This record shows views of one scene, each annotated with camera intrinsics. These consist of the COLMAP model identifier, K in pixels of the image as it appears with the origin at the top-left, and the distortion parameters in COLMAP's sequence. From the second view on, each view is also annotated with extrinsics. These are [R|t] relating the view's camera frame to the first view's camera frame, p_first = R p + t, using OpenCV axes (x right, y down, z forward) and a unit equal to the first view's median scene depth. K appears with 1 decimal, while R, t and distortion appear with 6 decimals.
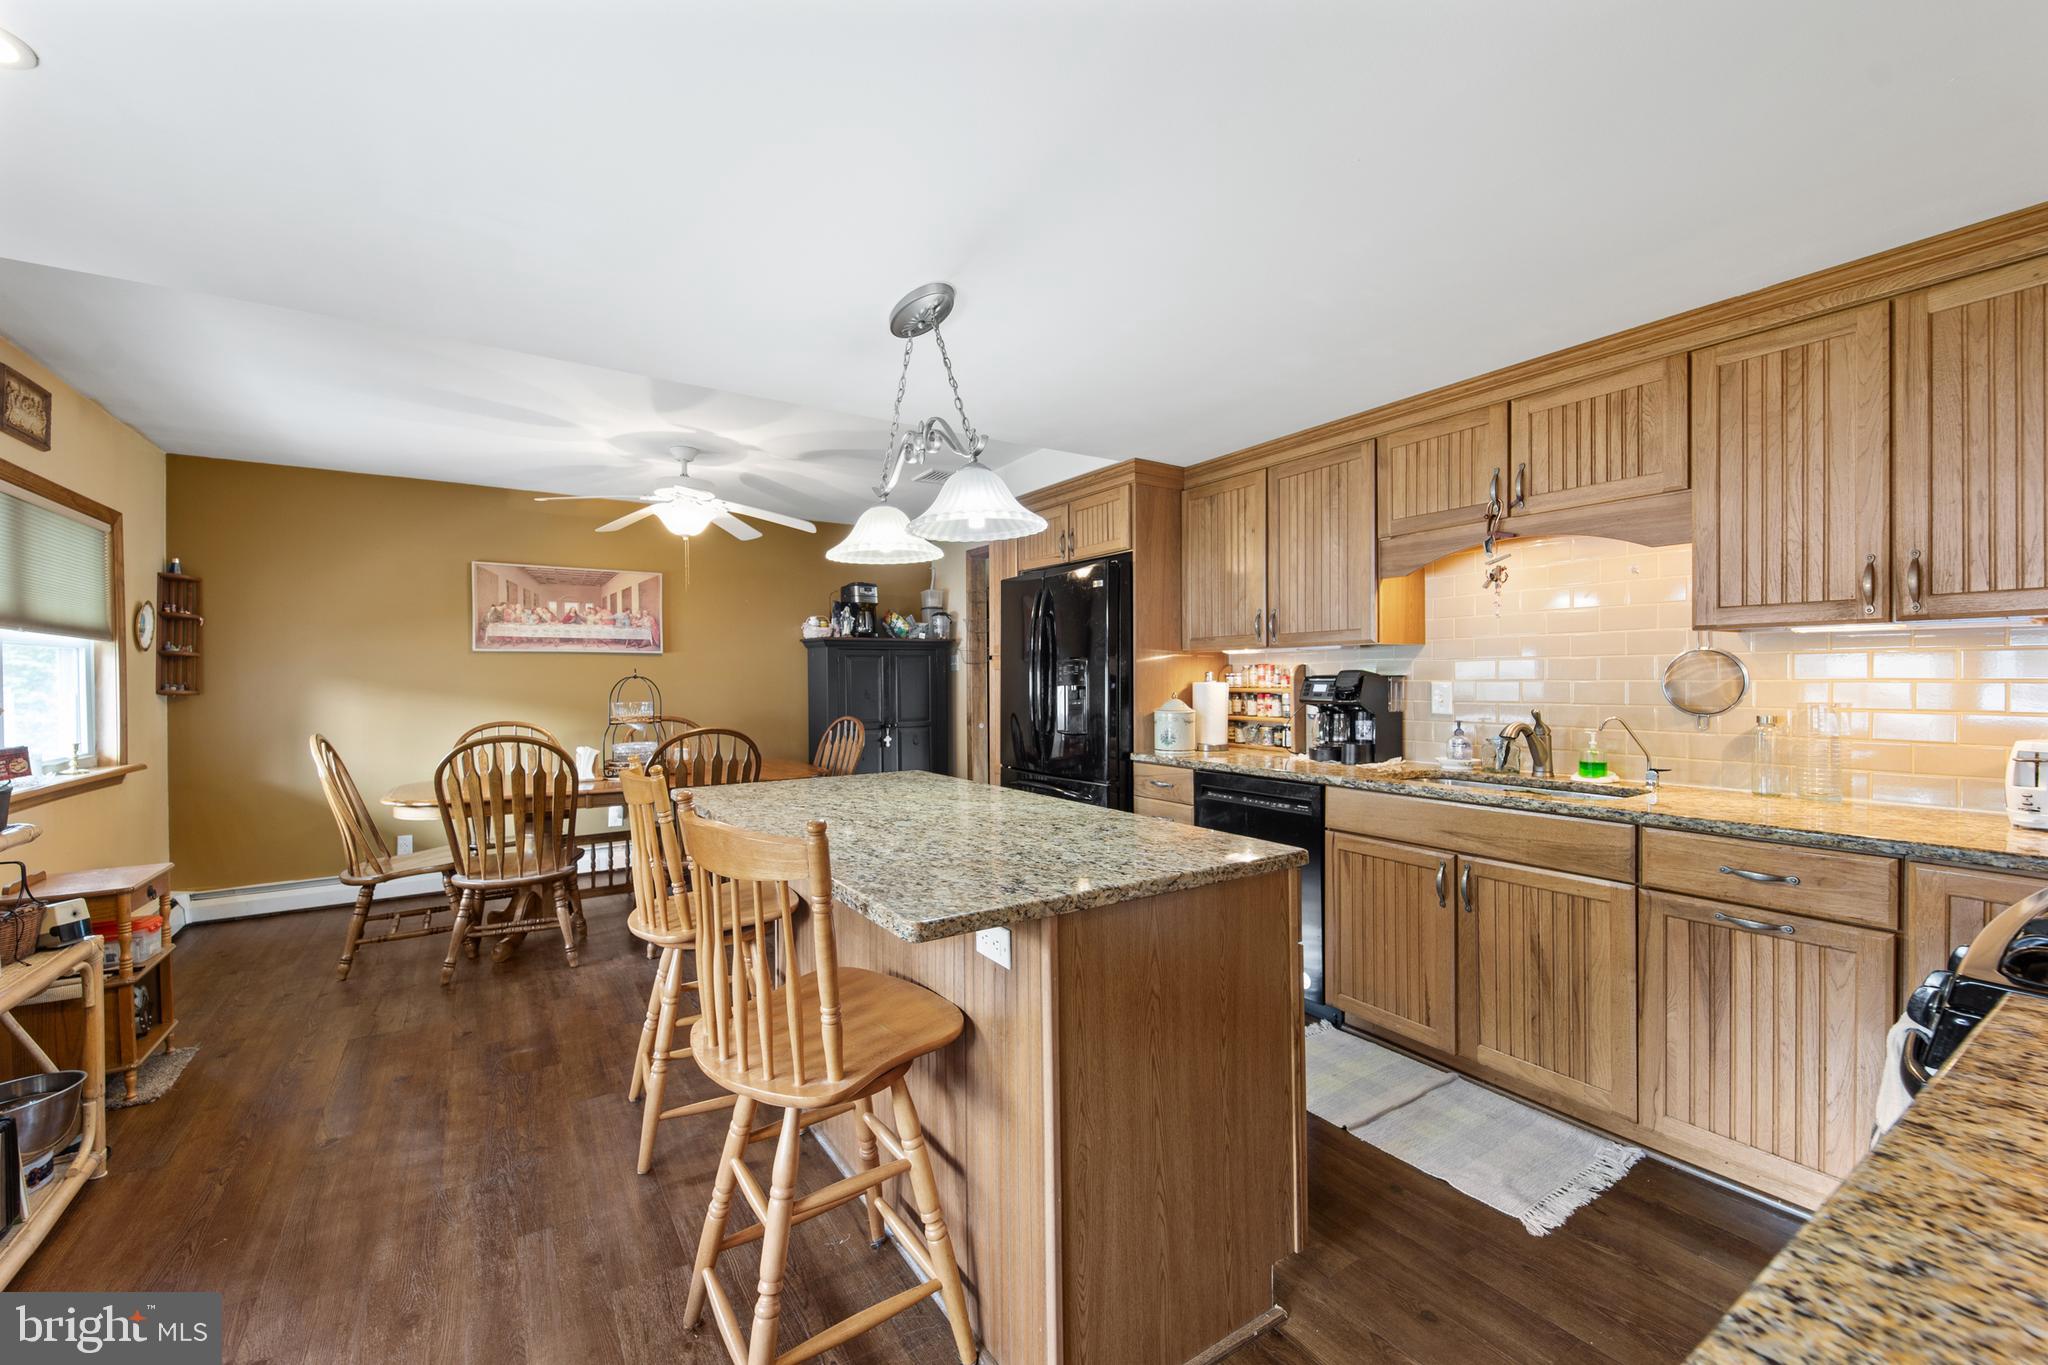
lens RADIAL K [[823.3, 0, 1025.3], [0, 823.3, 691.4], [0, 0, 1]] dist [0.036374, -0.016800]
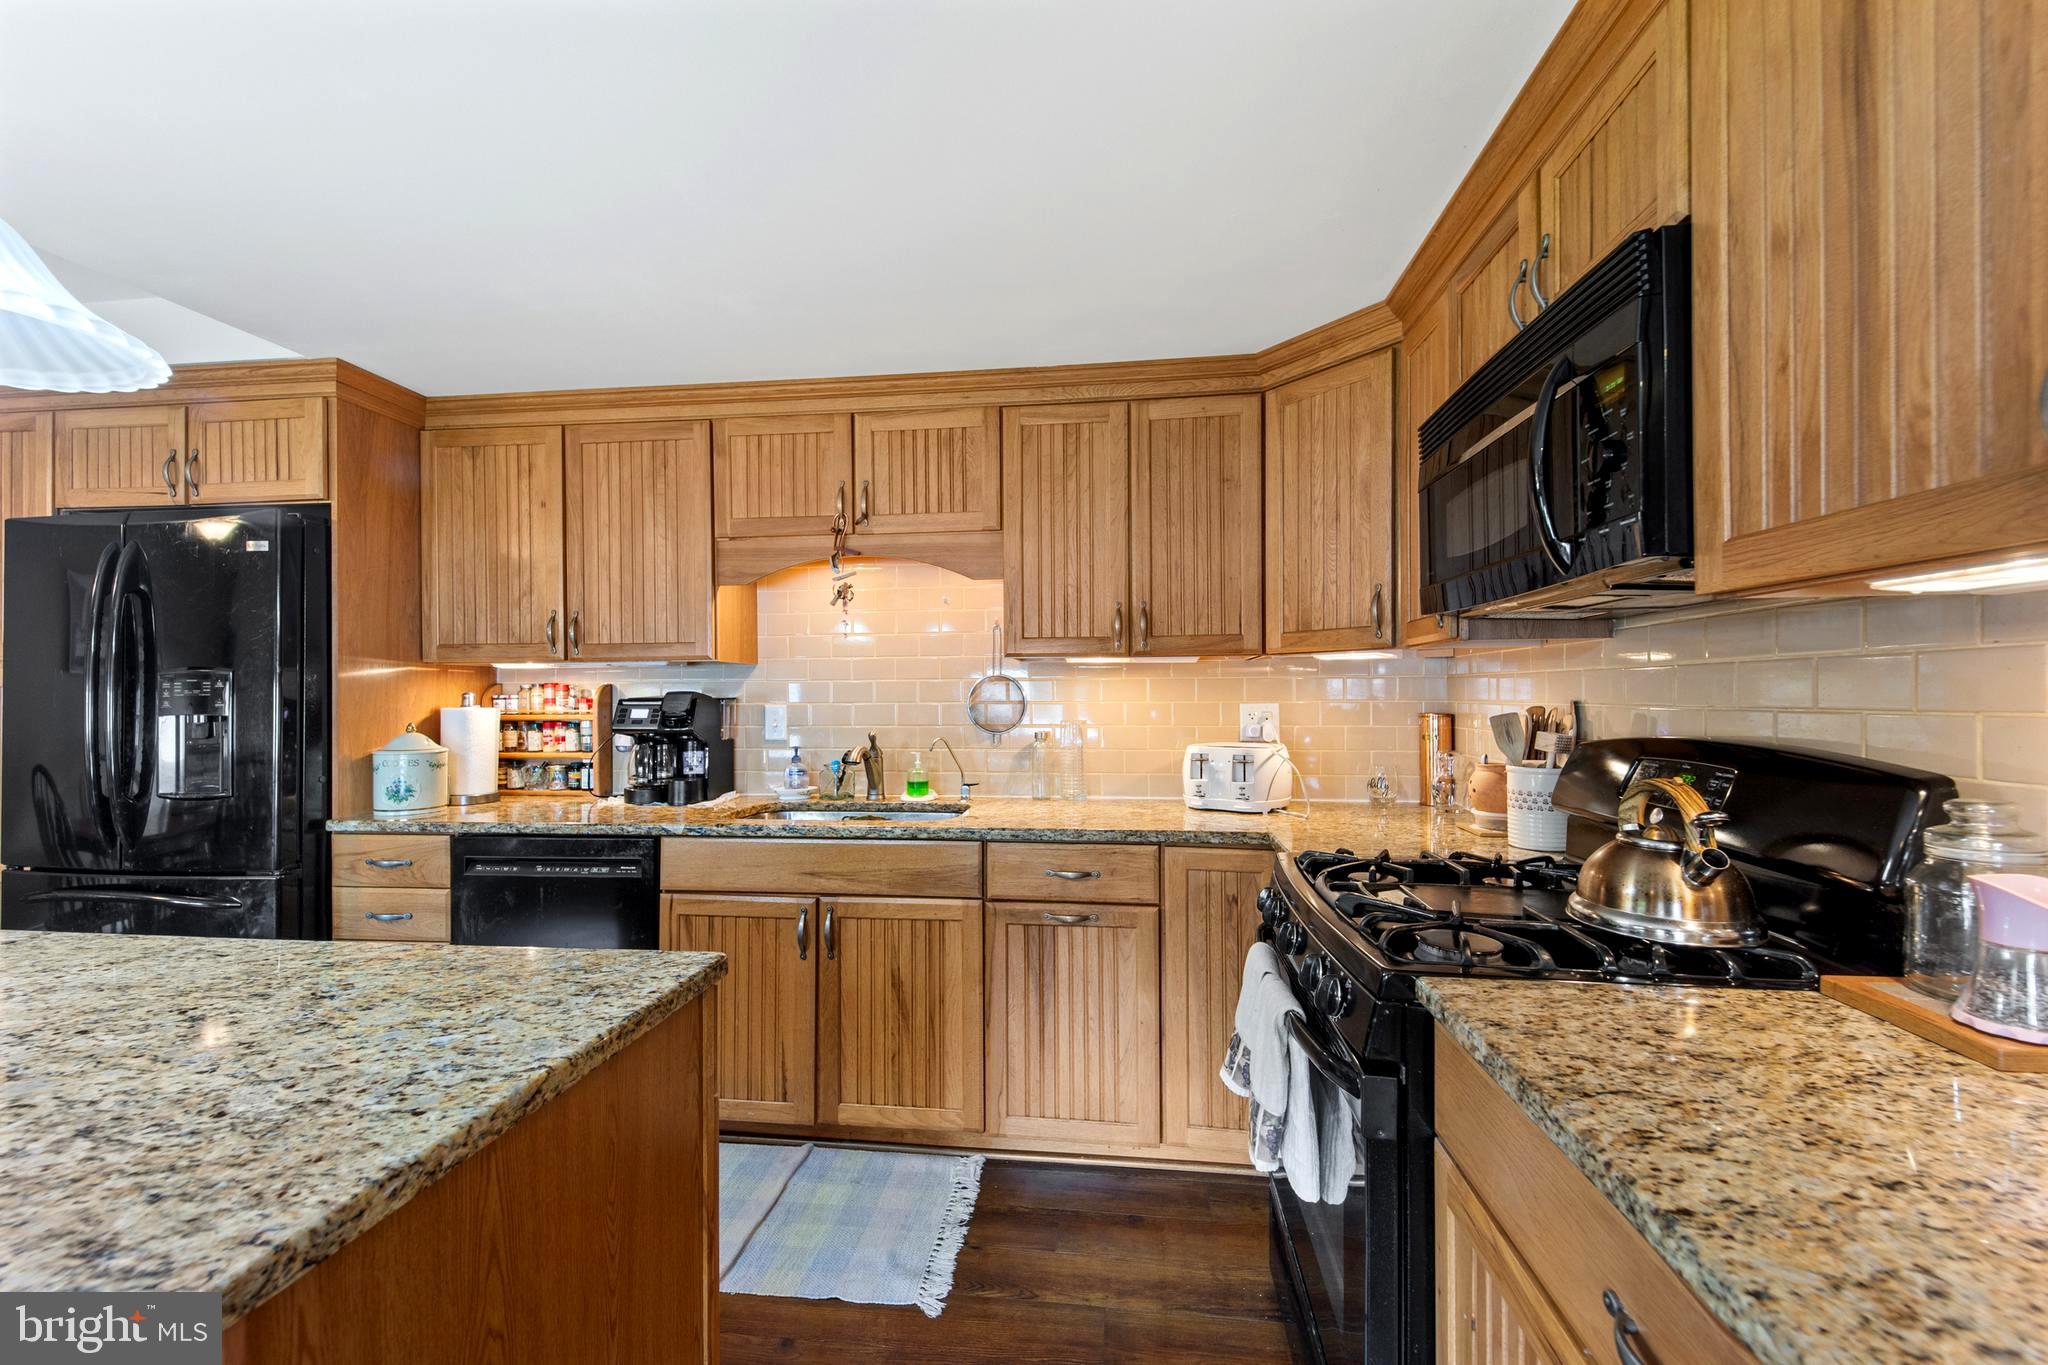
lens RADIAL K [[823.3, 0, 1025.3], [0, 823.3, 691.4], [0, 0, 1]] dist [0.036374, -0.016800]
pose [[0.654468, 0.005962, 0.756066, -0.010729], [0.014768, 0.999677, -0.020666, -0.004322], [-0.755945, 0.024691, 0.654169, 0.235691]]
